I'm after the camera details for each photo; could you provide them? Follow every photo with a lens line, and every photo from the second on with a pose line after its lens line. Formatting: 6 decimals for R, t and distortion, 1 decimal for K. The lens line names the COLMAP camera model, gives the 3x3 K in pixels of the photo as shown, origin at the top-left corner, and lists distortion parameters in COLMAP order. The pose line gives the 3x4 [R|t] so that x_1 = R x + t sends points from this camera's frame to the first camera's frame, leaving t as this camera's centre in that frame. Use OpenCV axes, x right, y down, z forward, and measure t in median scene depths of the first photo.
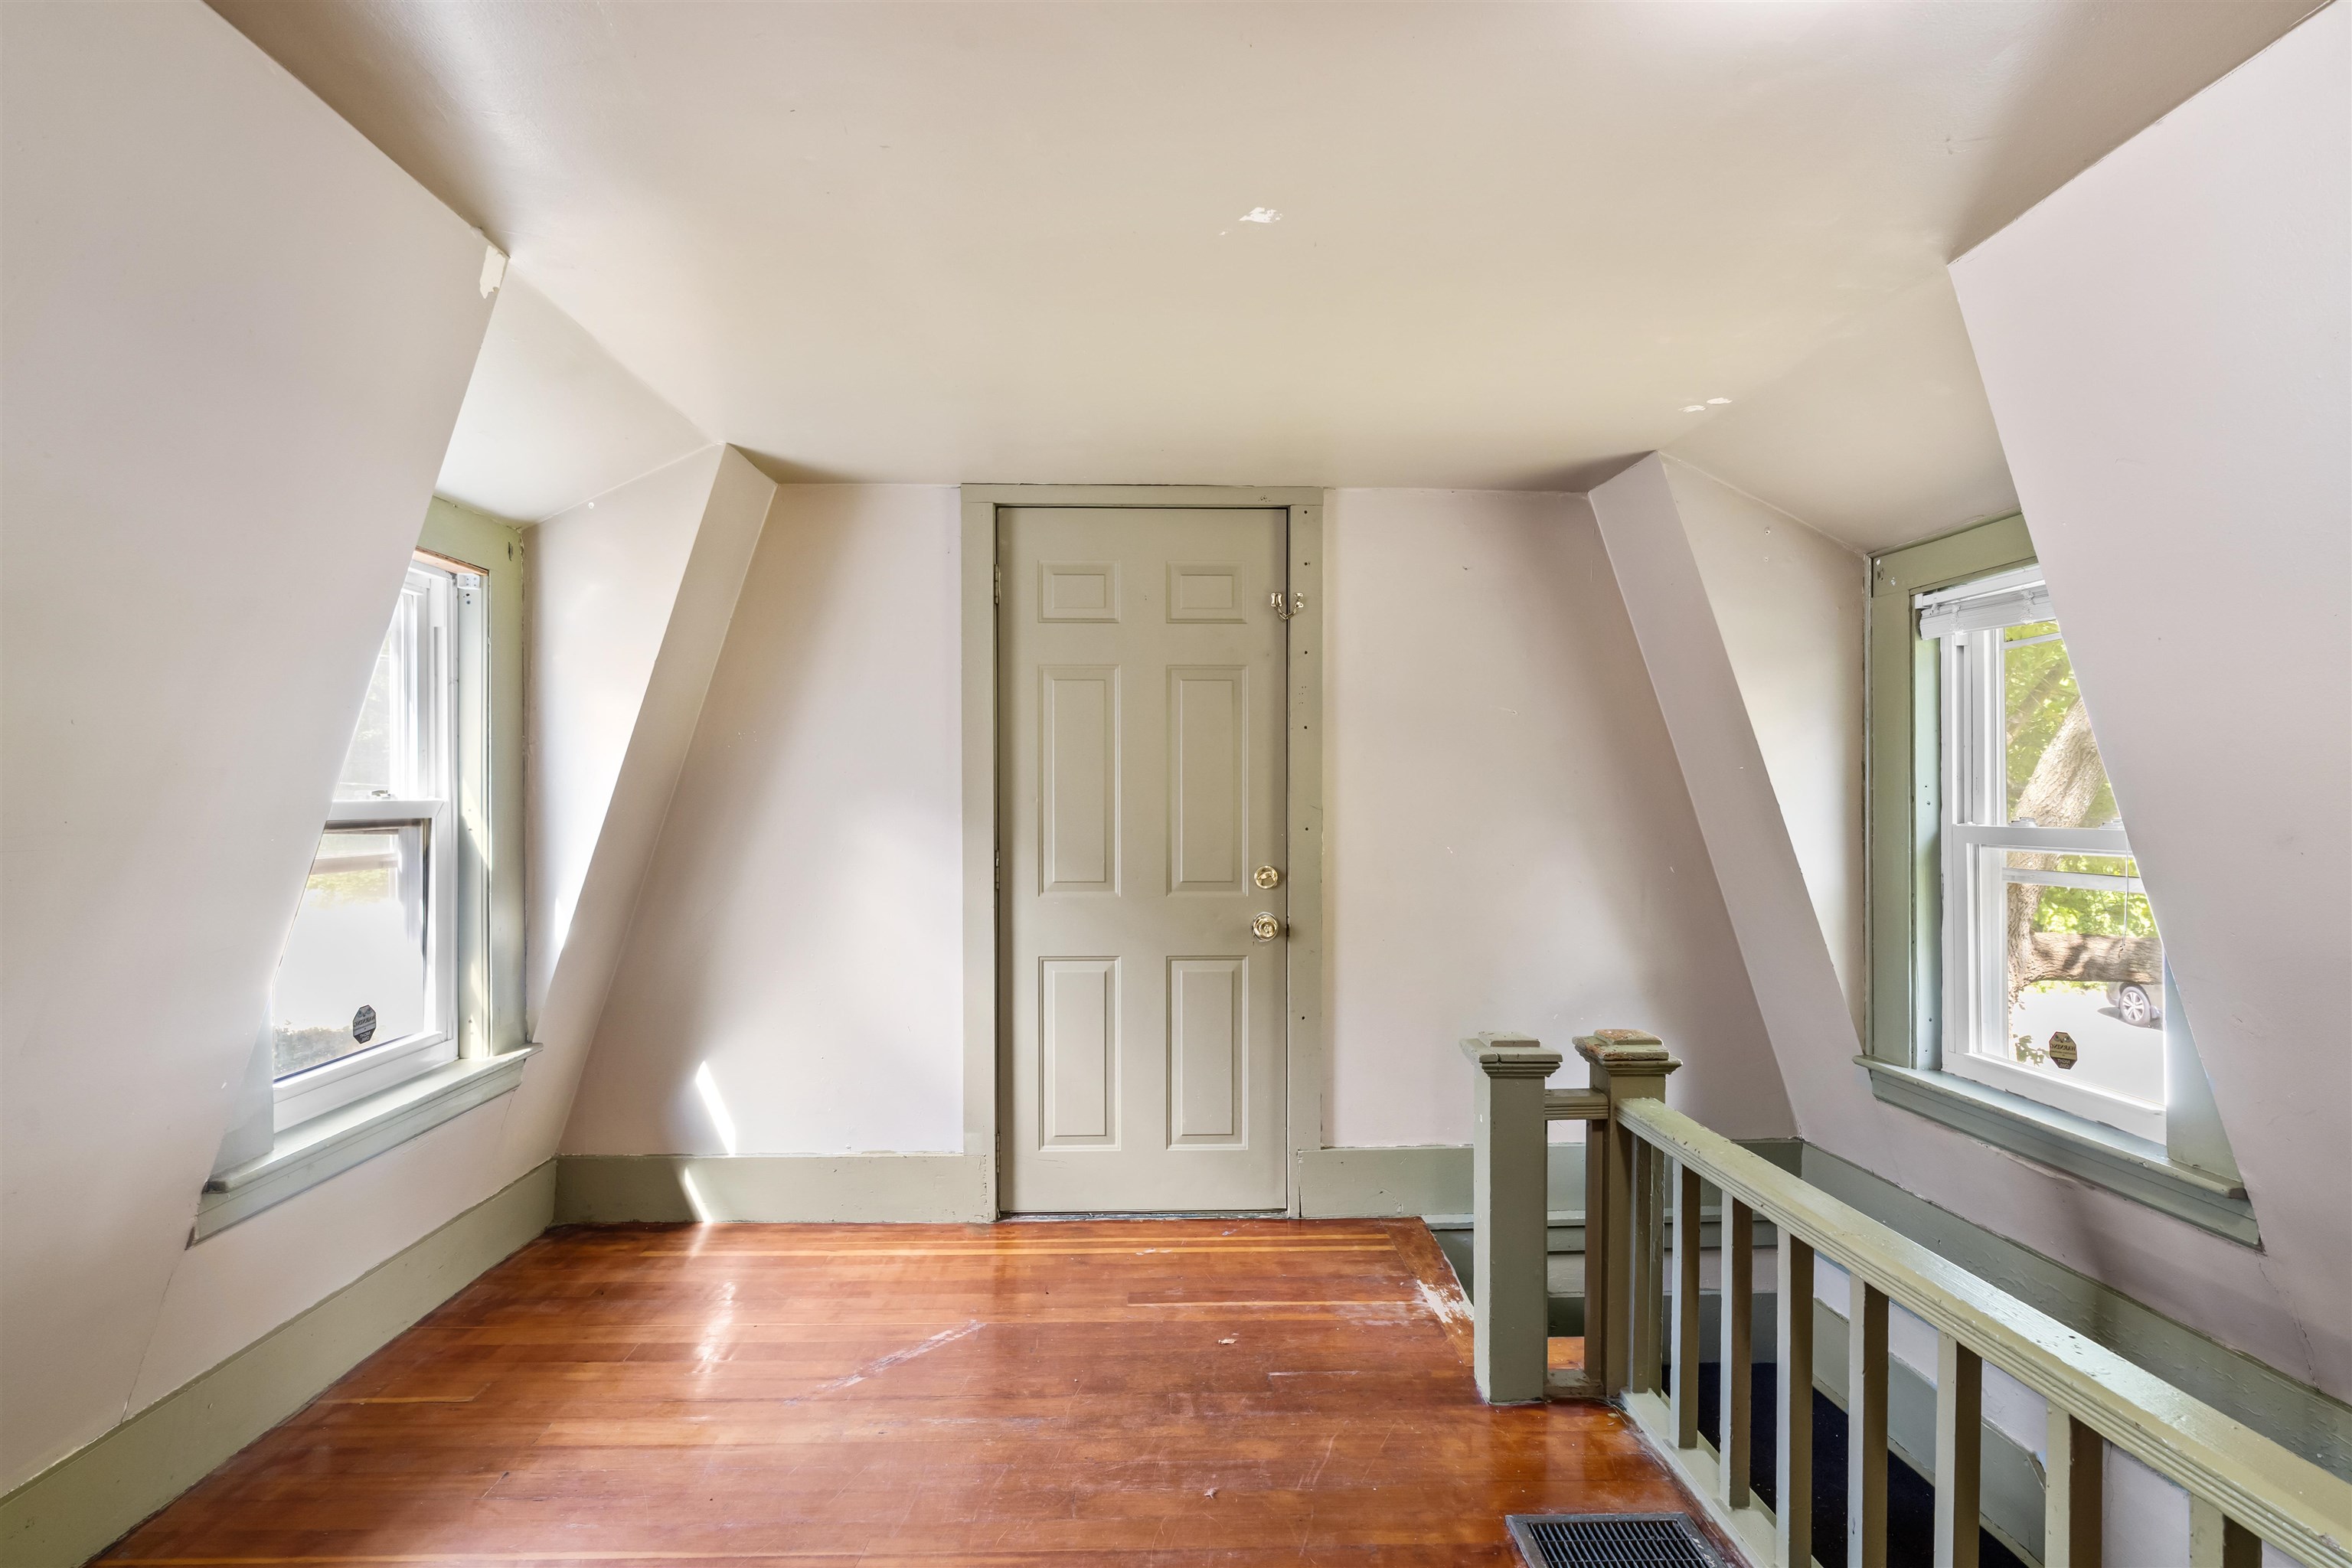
lens RADIAL K [[1214.9, 0, 1172.8], [0, 1214.9, 797.0], [0, 0, 1]] dist [-0.002967, 0.002528]
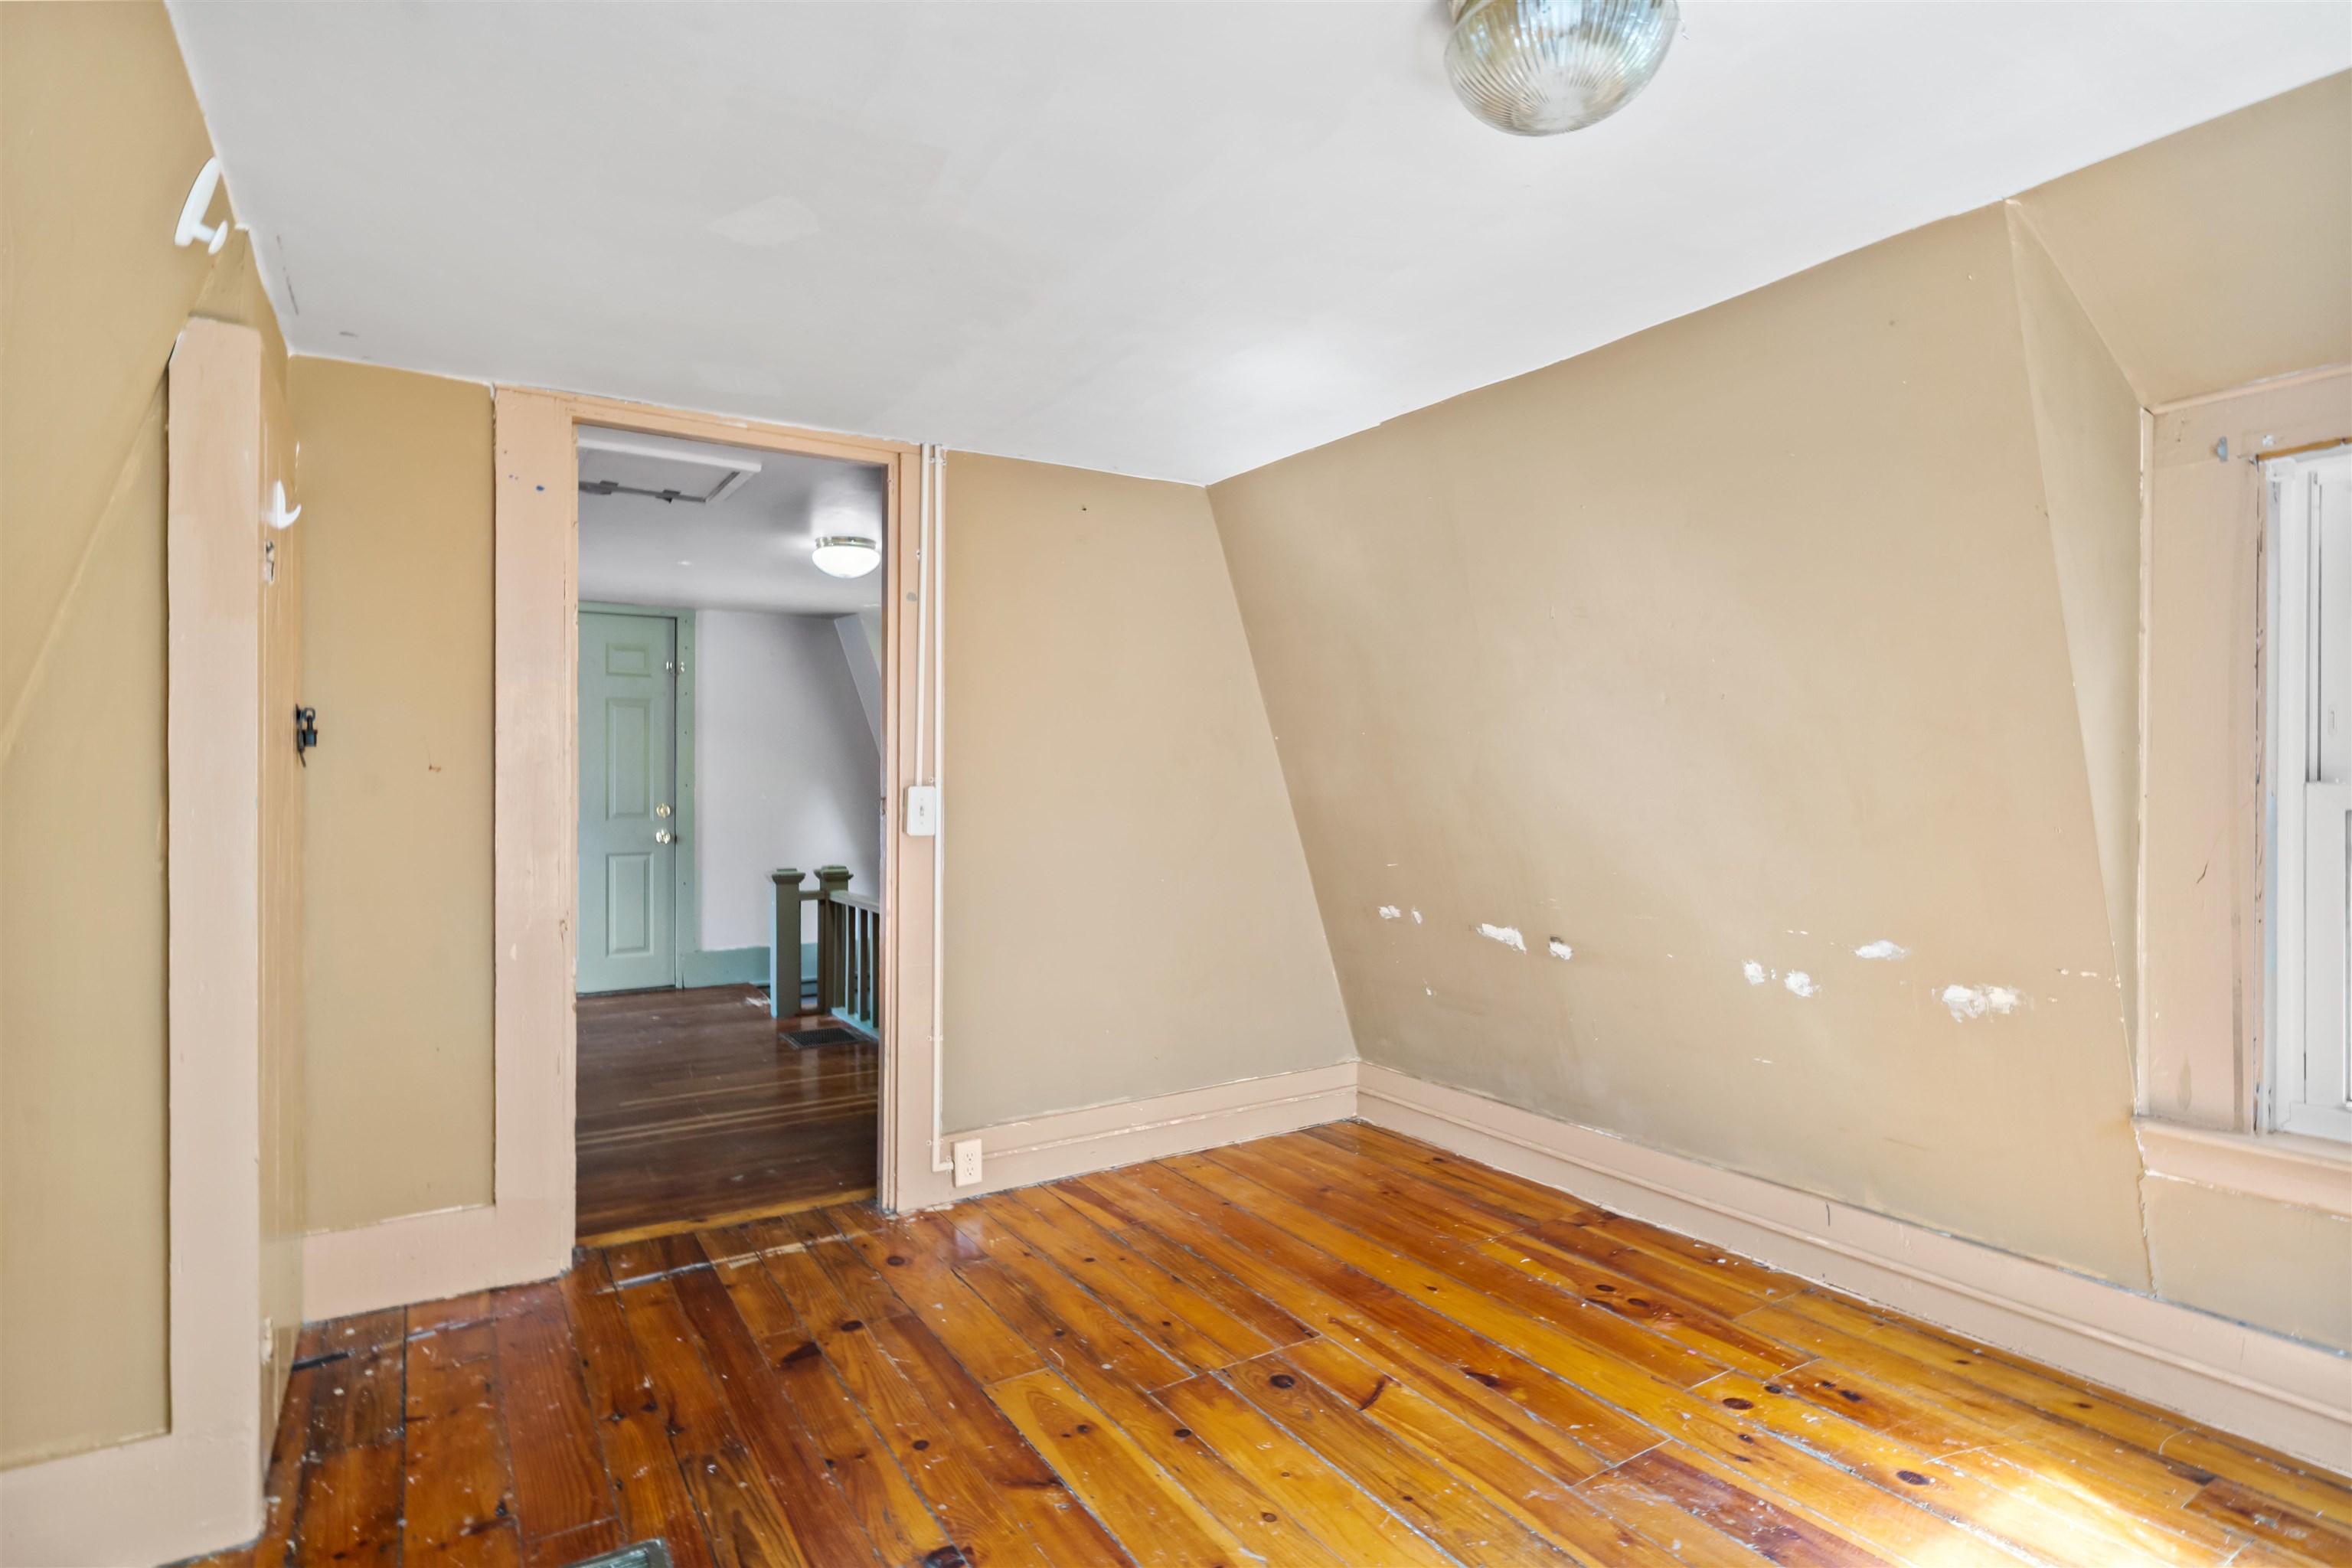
lens RADIAL K [[1214.9, 0, 1171.6], [0, 1214.9, 791.5], [0, 0, 1]] dist [-0.002967, 0.002528]
pose [[0.864087, -0.004725, 0.503320, -0.197716], [-0.001293, 0.999932, 0.011608, 0.013020], [-0.503340, -0.010681, 0.864022, -1.069043]]
